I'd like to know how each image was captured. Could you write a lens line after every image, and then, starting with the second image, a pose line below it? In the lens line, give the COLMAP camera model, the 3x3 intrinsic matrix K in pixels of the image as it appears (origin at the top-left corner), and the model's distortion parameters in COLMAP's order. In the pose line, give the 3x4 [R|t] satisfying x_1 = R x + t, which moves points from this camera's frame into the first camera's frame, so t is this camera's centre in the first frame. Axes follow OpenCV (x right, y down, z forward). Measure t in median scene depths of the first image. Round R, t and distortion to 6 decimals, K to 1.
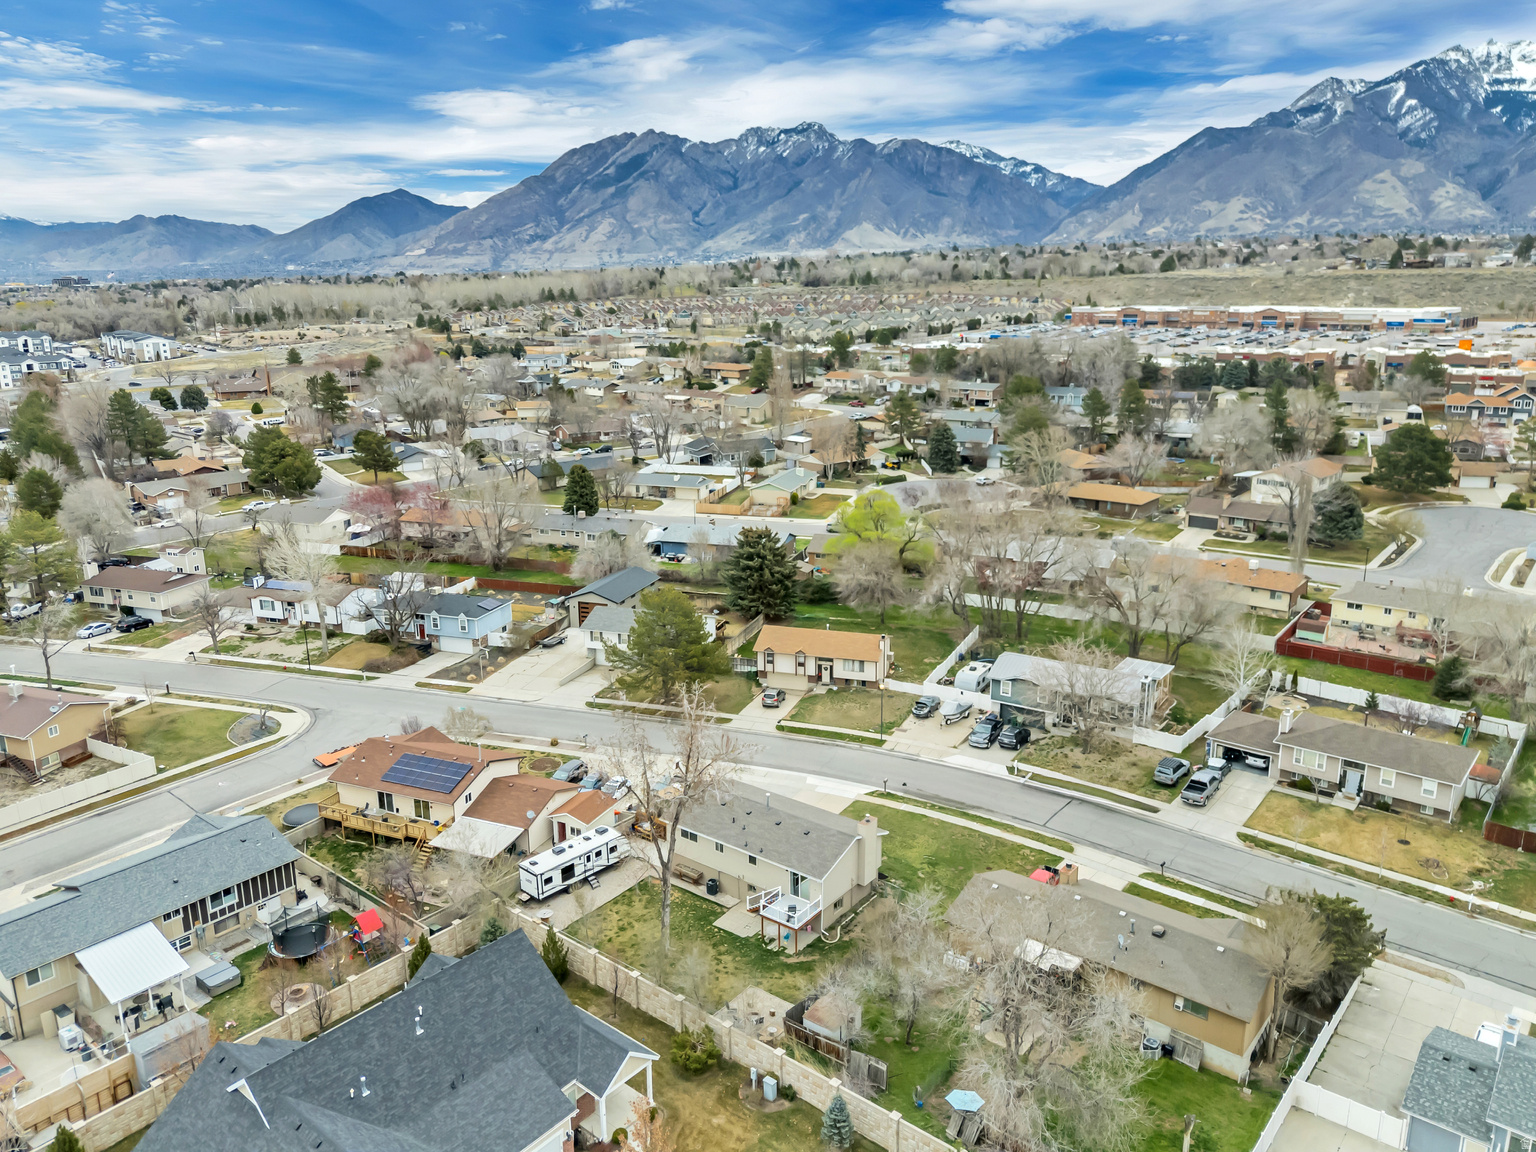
lens RADIAL K [[1148.4, 0, 770.0], [0, 1148.4, 569.4], [0, 0, 1]] dist [0.086287, -0.072634]
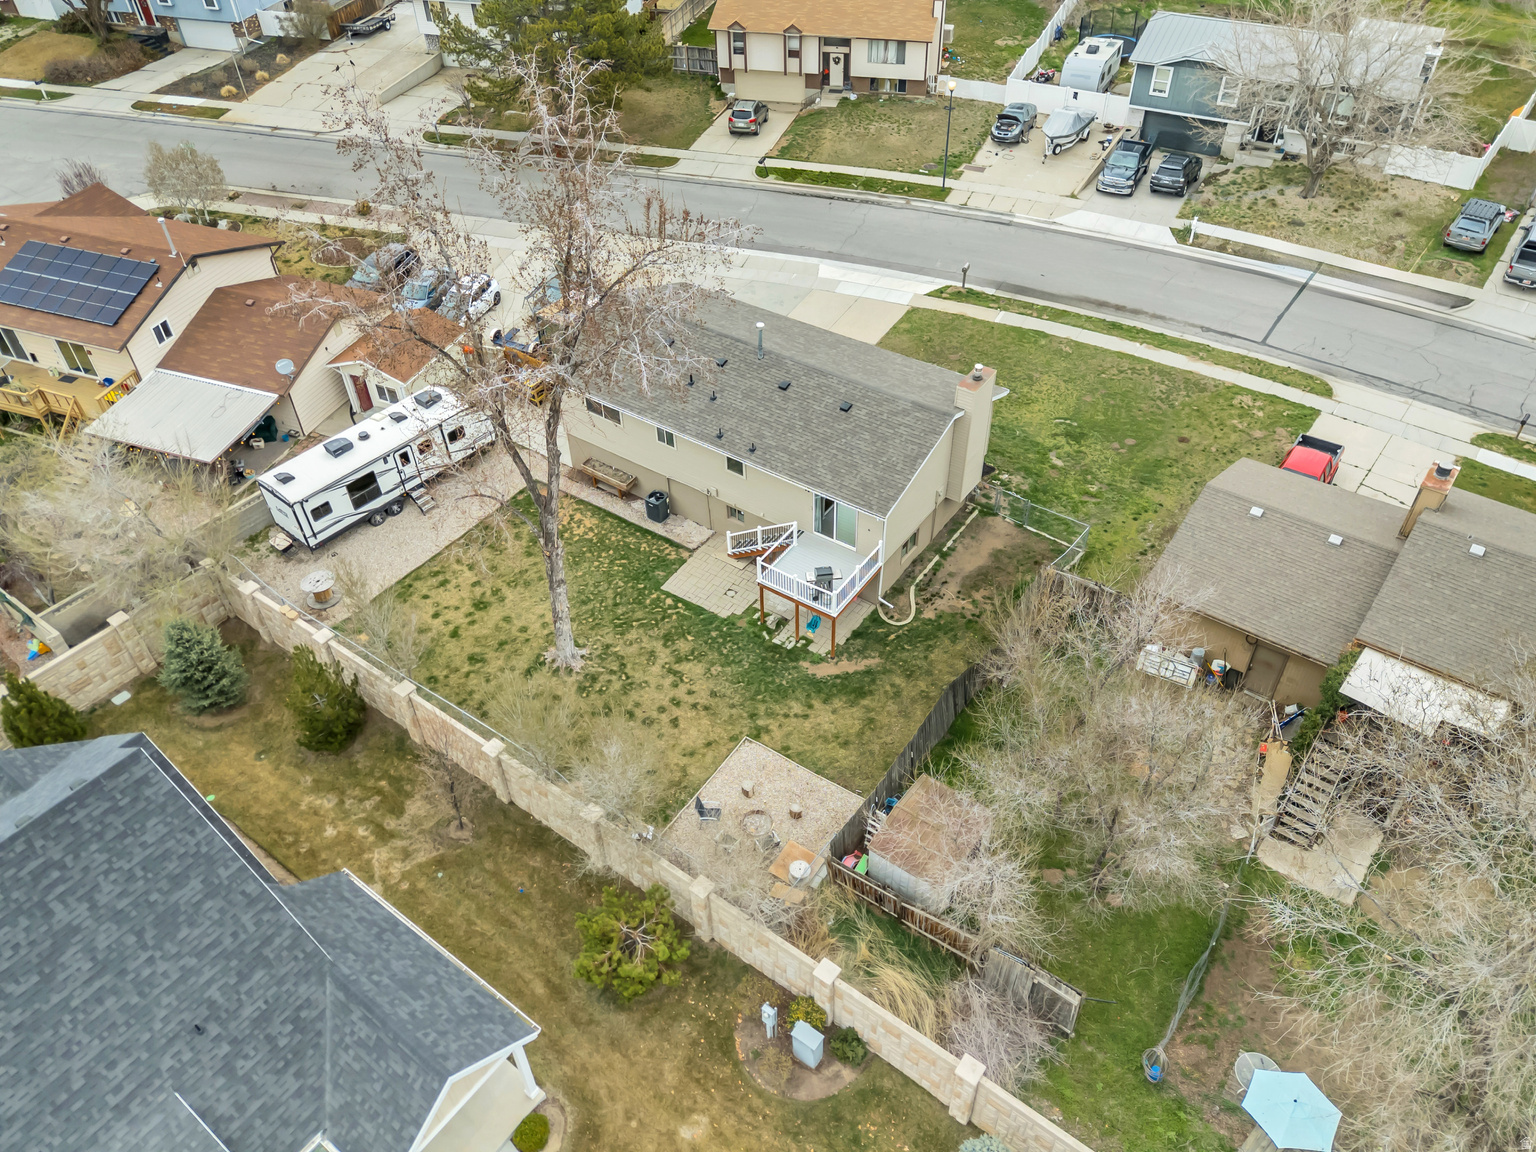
lens RADIAL K [[1148.4, 0, 770.0], [0, 1148.4, 569.4], [0, 0, 1]] dist [0.086287, -0.072634]
pose [[0.998916, -0.039585, 0.024481, -0.010856], [0.024176, 0.890754, 0.453842, 0.056221], [-0.039771, -0.452759, 0.890746, 0.427761]]
